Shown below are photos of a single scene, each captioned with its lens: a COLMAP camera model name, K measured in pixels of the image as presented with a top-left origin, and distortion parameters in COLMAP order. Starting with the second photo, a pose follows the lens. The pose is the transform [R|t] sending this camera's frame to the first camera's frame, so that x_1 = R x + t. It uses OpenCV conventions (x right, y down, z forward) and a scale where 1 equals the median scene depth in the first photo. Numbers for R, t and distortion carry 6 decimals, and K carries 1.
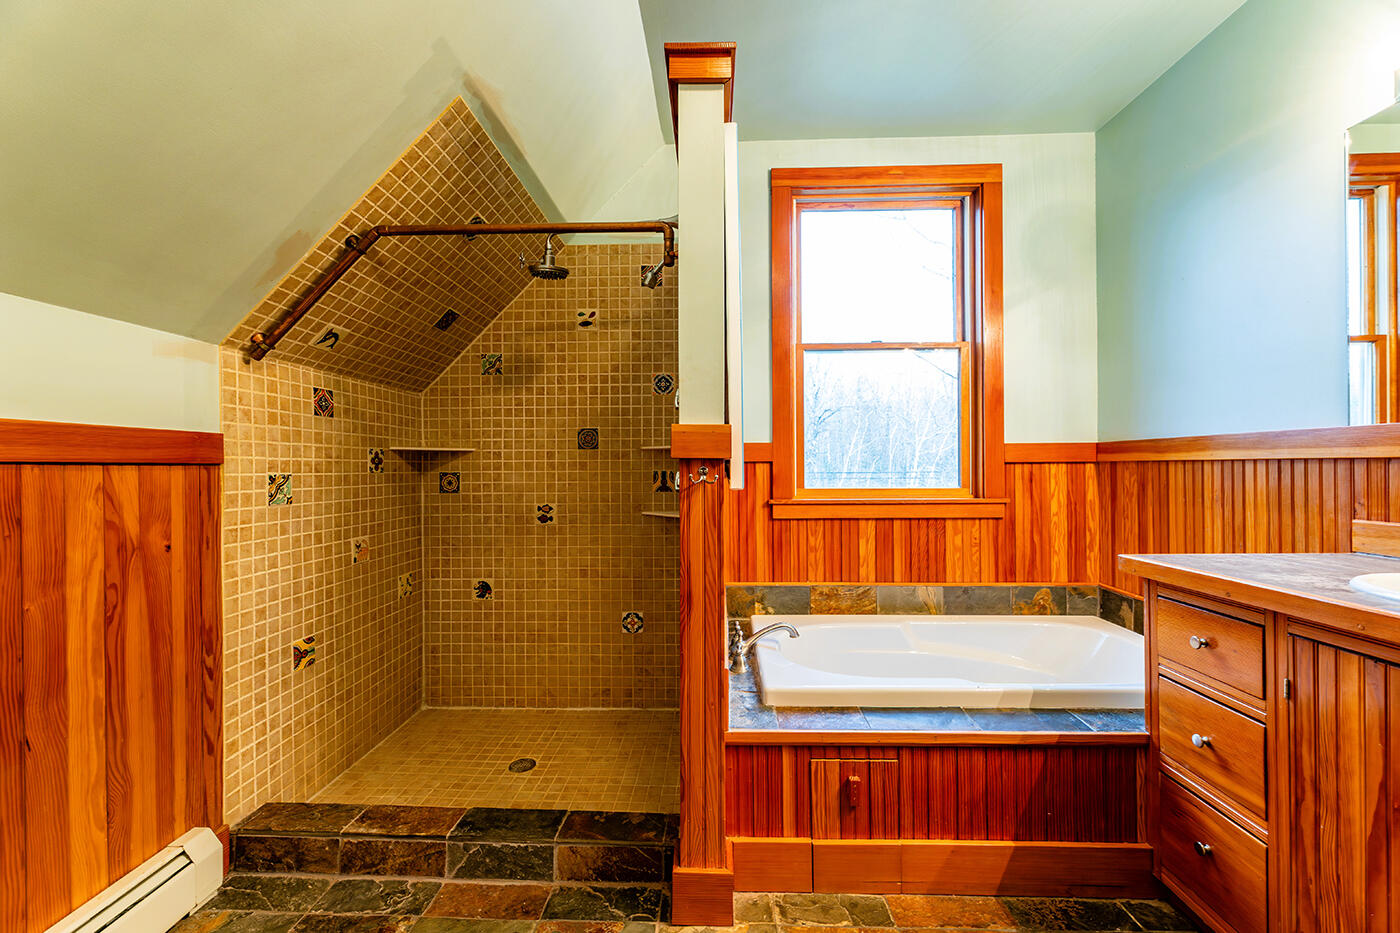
lens RADIAL K [[567.7, 0, 700.0], [0, 567.7, 466.5], [0, 0, 1]] dist [0.000325, -0.000217]
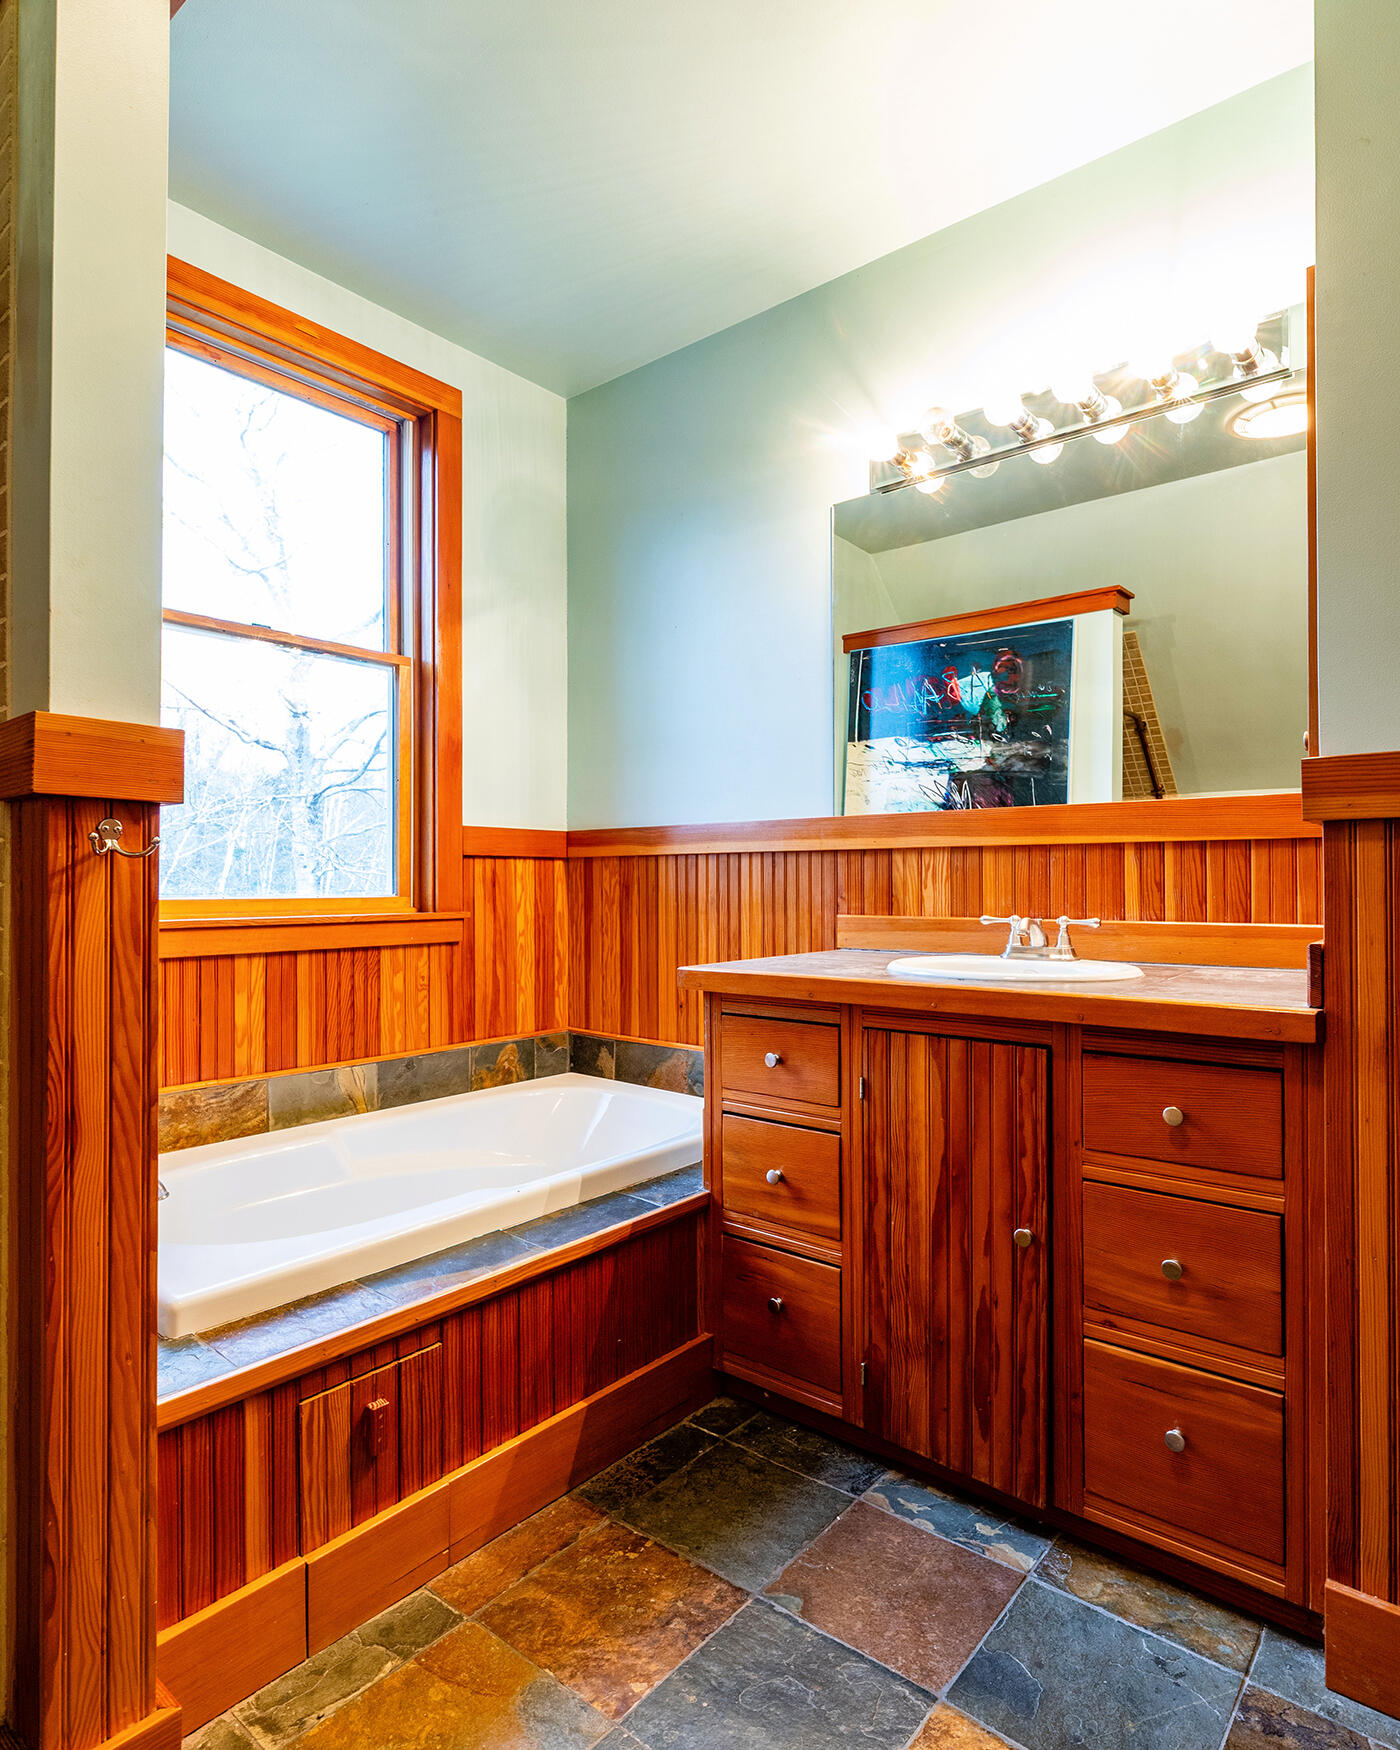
lens RADIAL K [[991.5, 0, 703.5], [0, 991.5, 882.7], [0, 0, 1]] dist [-0.005461, 0.000322]
pose [[0.609641, 0.005961, 0.792655, -0.252493], [0.000316, 0.999970, -0.007763, 0.044341], [-0.792677, 0.004984, 0.609621, 0.138592]]
